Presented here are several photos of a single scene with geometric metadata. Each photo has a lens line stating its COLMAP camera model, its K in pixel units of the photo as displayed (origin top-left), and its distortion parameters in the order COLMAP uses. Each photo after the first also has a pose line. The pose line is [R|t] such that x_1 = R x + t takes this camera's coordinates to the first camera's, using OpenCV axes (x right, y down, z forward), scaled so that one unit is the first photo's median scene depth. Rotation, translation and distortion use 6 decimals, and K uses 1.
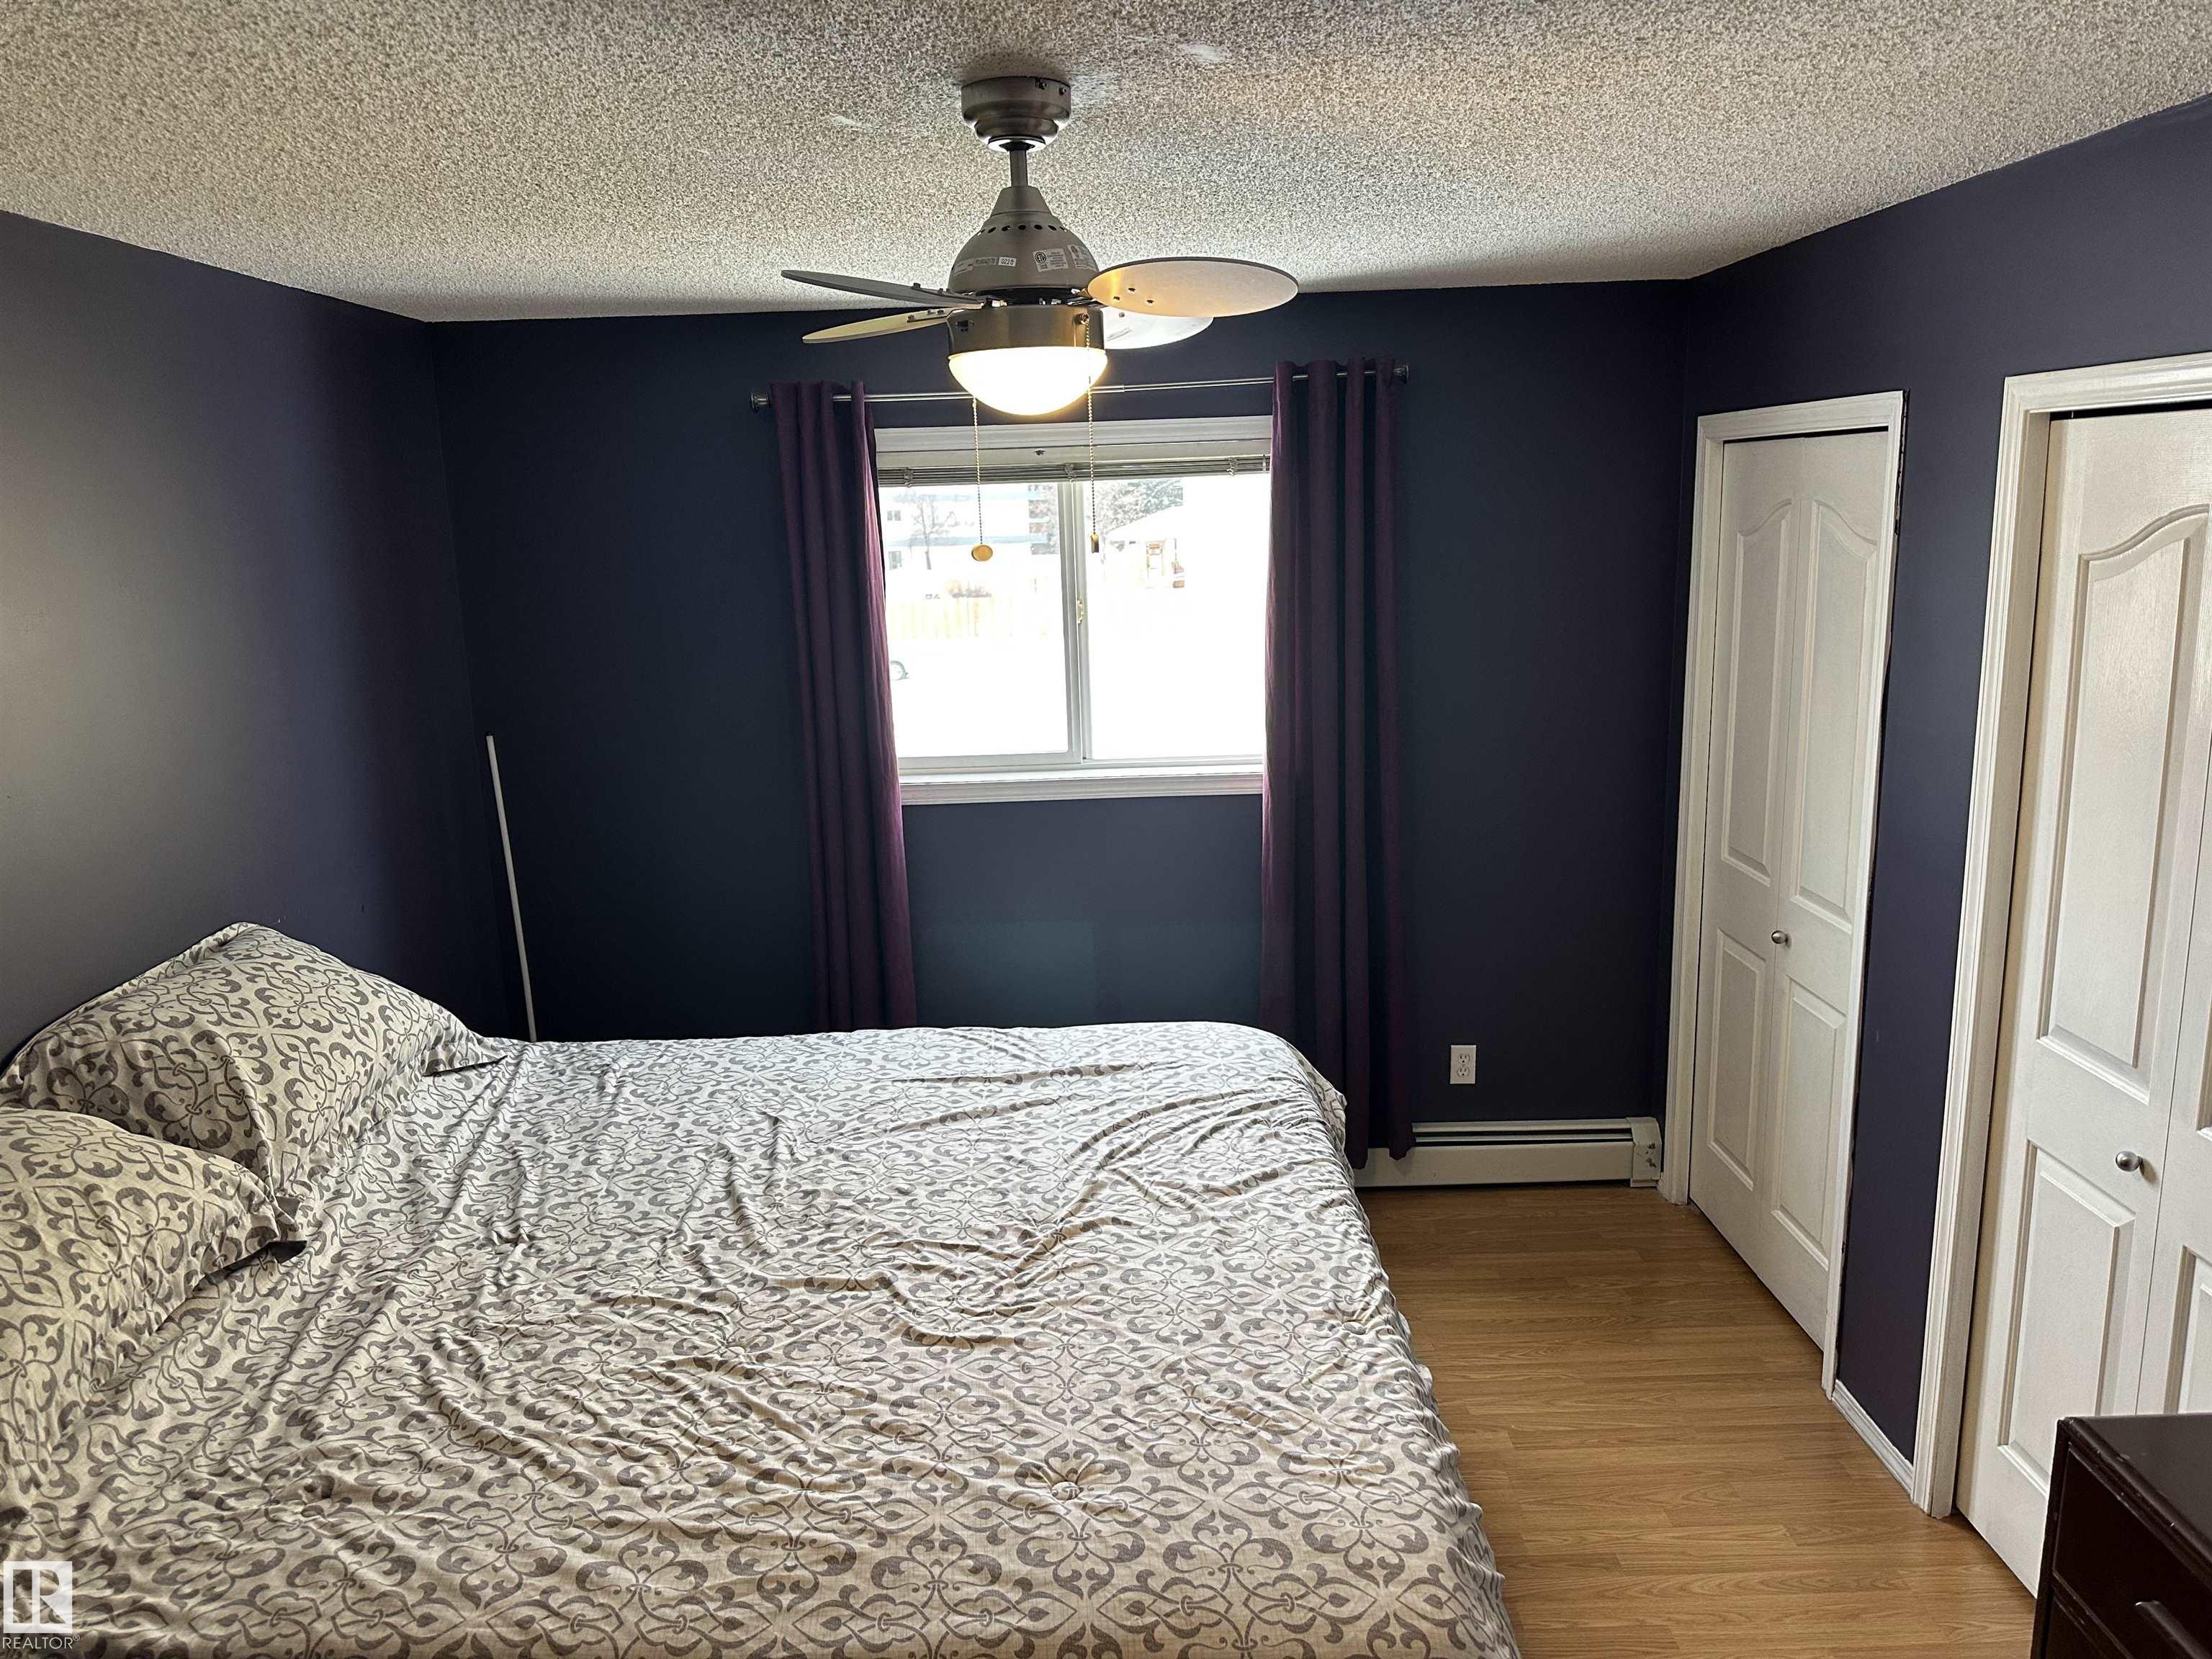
lens RADIAL K [[1532.0, 0, 1098.0], [0, 1532.0, 822.1], [0, 0, 1]] dist [0.069227, -0.079124]
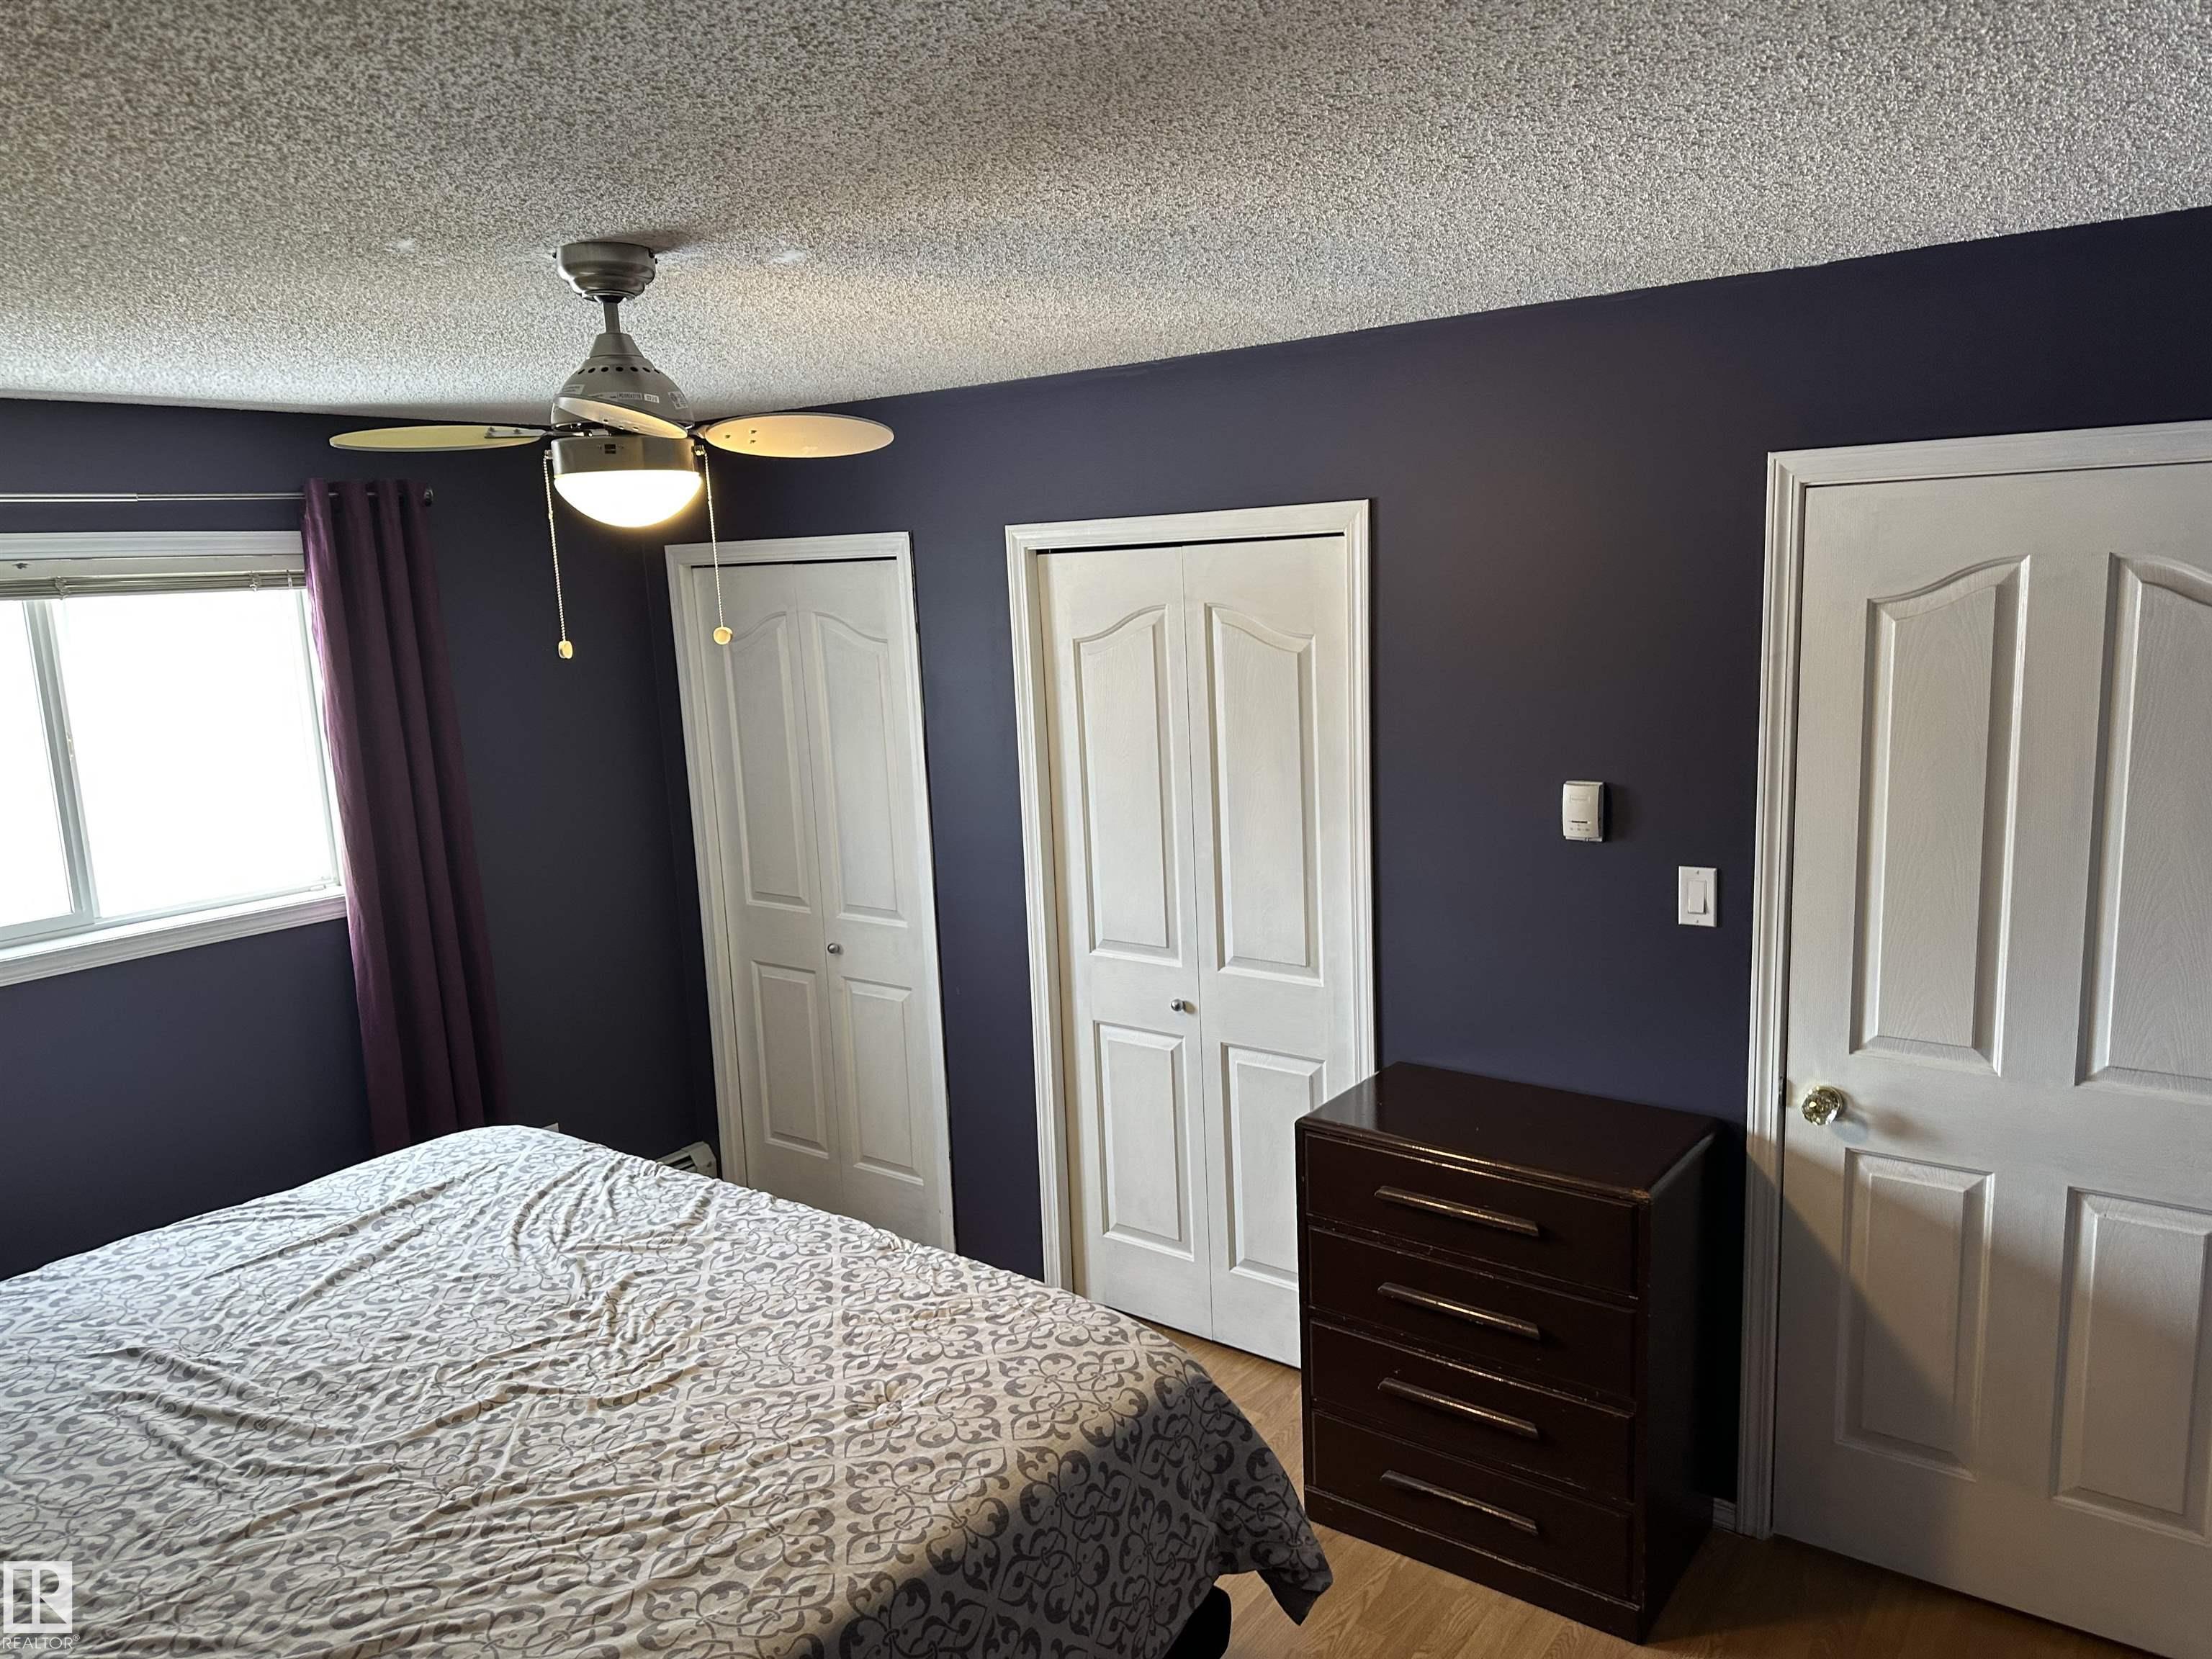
lens RADIAL K [[1532.0, 0, 1098.0], [0, 1532.0, 822.1], [0, 0, 1]] dist [0.069227, -0.079124]
pose [[0.615561, -0.119068, 0.779043, -0.576167], [0.182591, 0.983171, 0.005992, 0.003614], [-0.766646, 0.138558, 0.626942, 0.040902]]
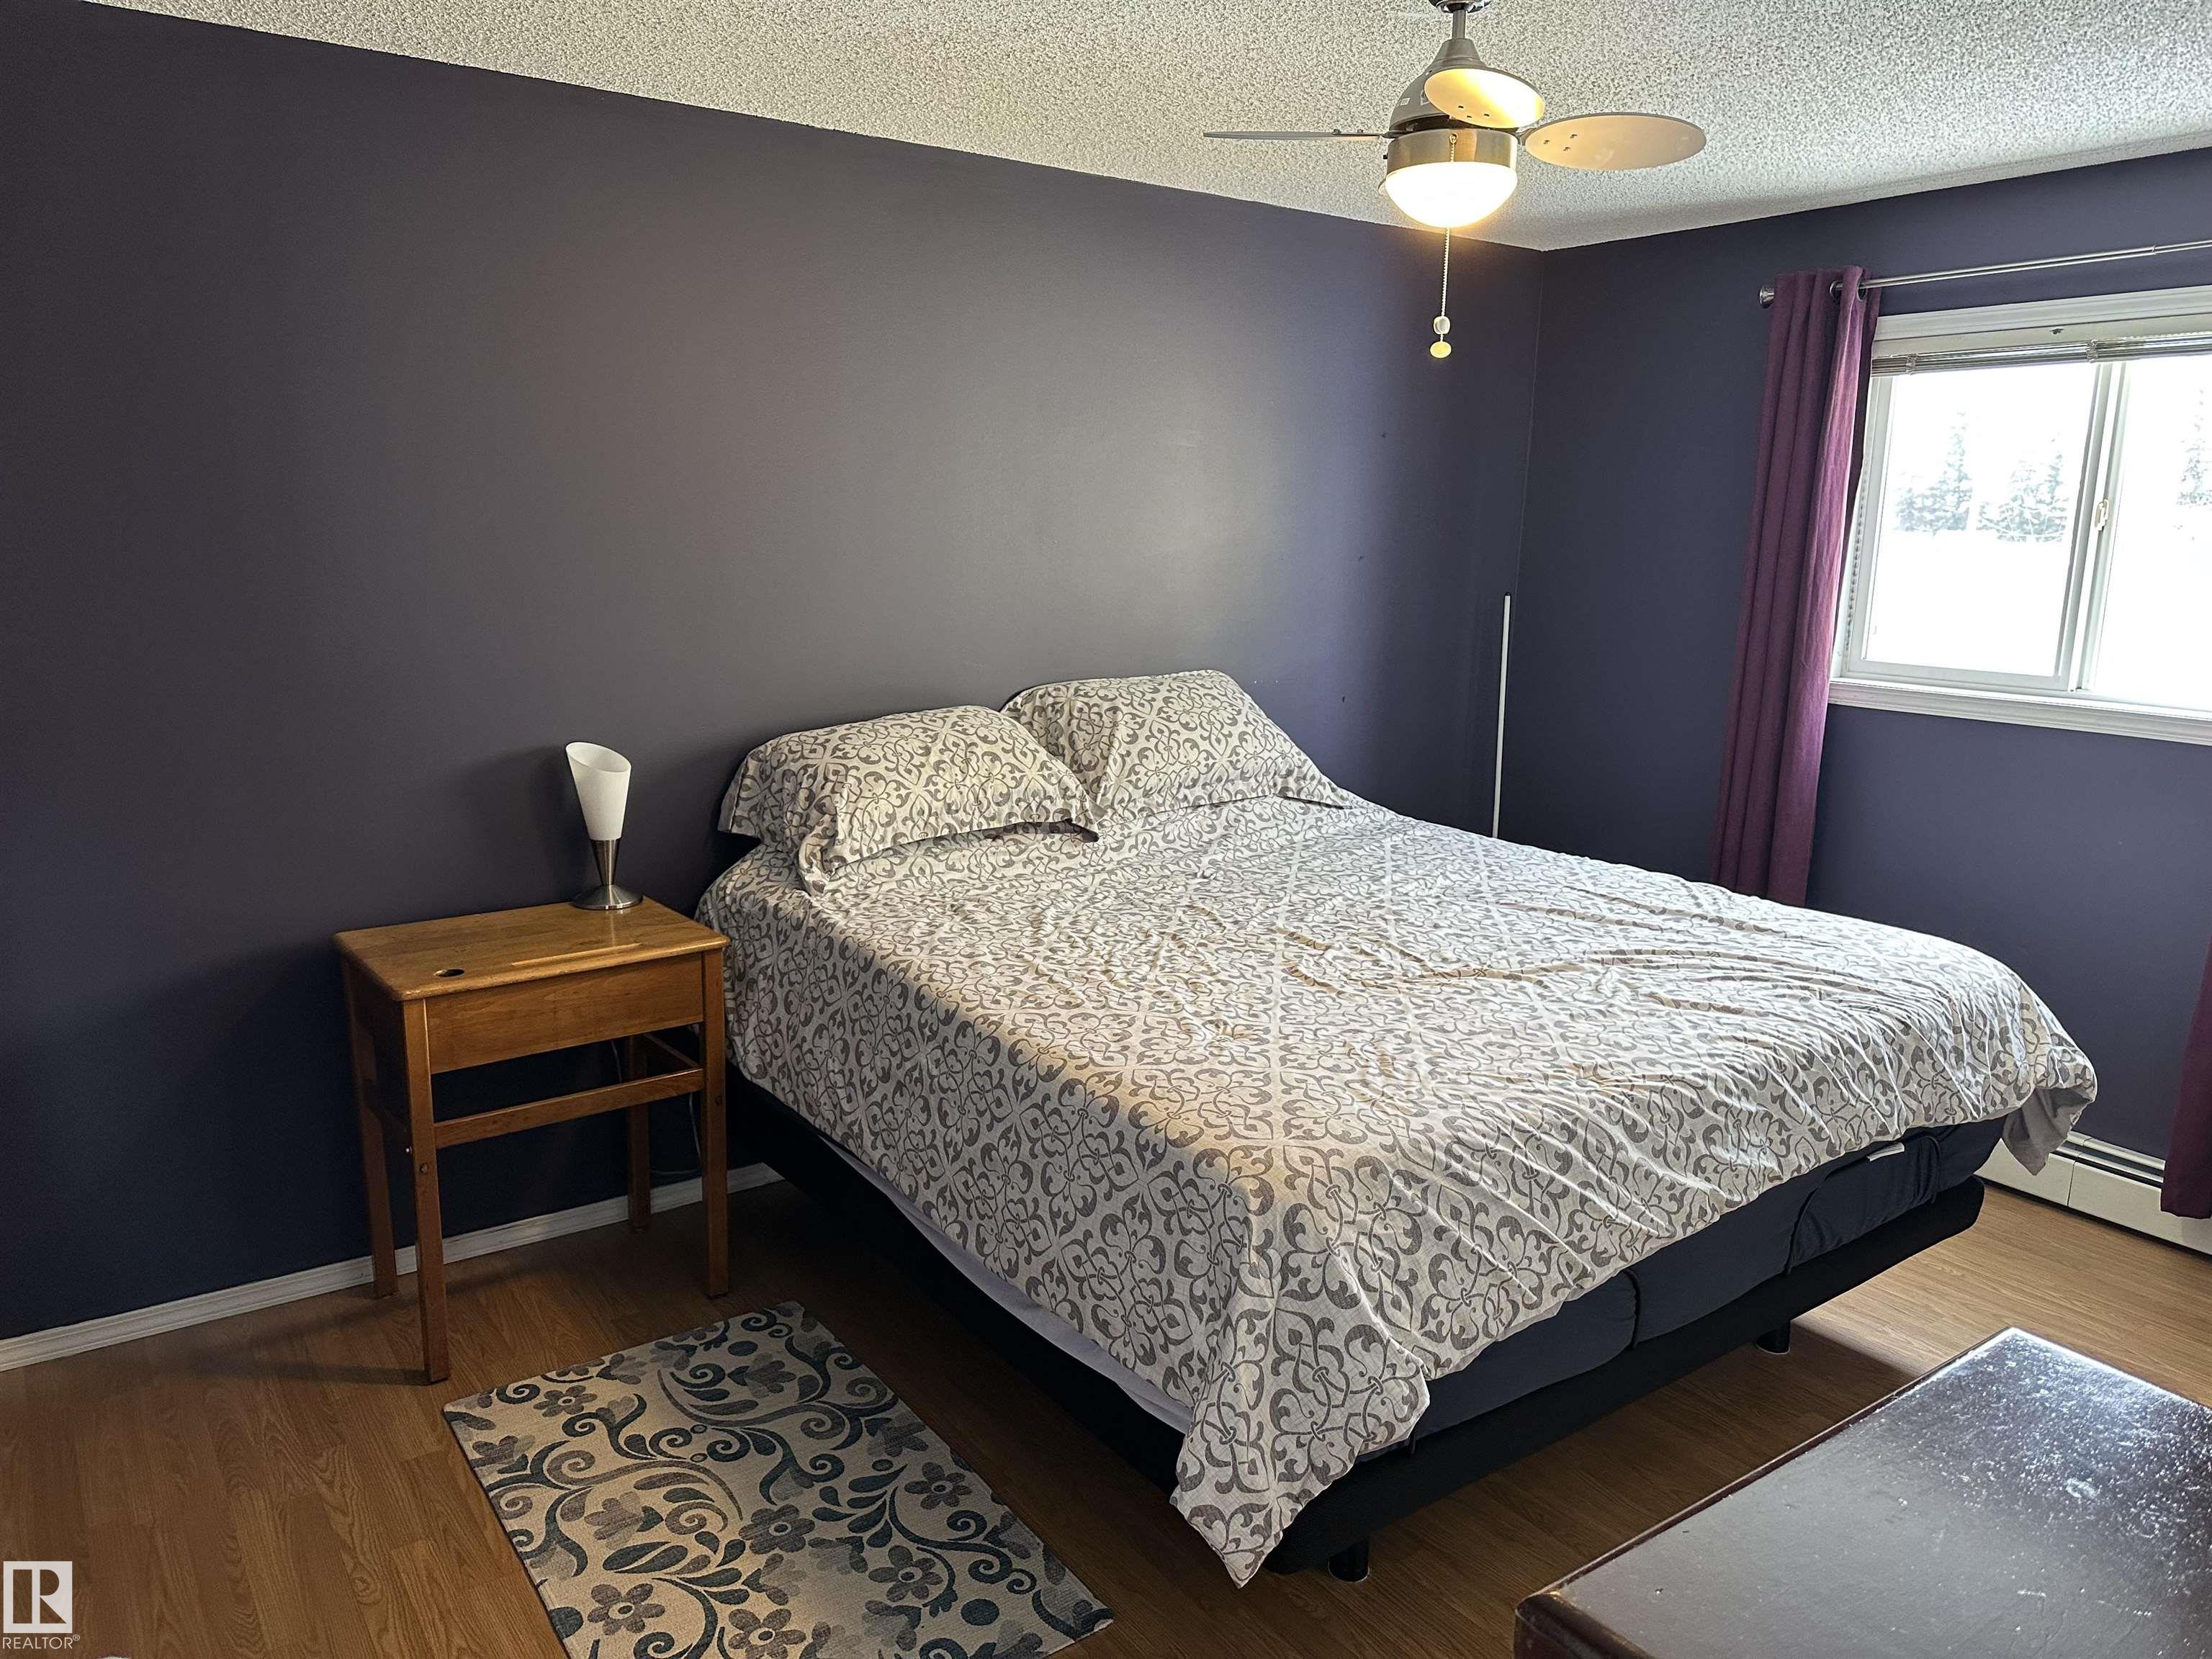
lens RADIAL K [[1532.0, 0, 1098.0], [0, 1532.0, 822.1], [0, 0, 1]] dist [0.069227, -0.079124]
pose [[0.578131, 0.202044, -0.790533, 0.667264], [-0.201659, 0.974182, 0.101504, 0.095830], [0.790632, 0.100736, 0.603949, 0.062858]]
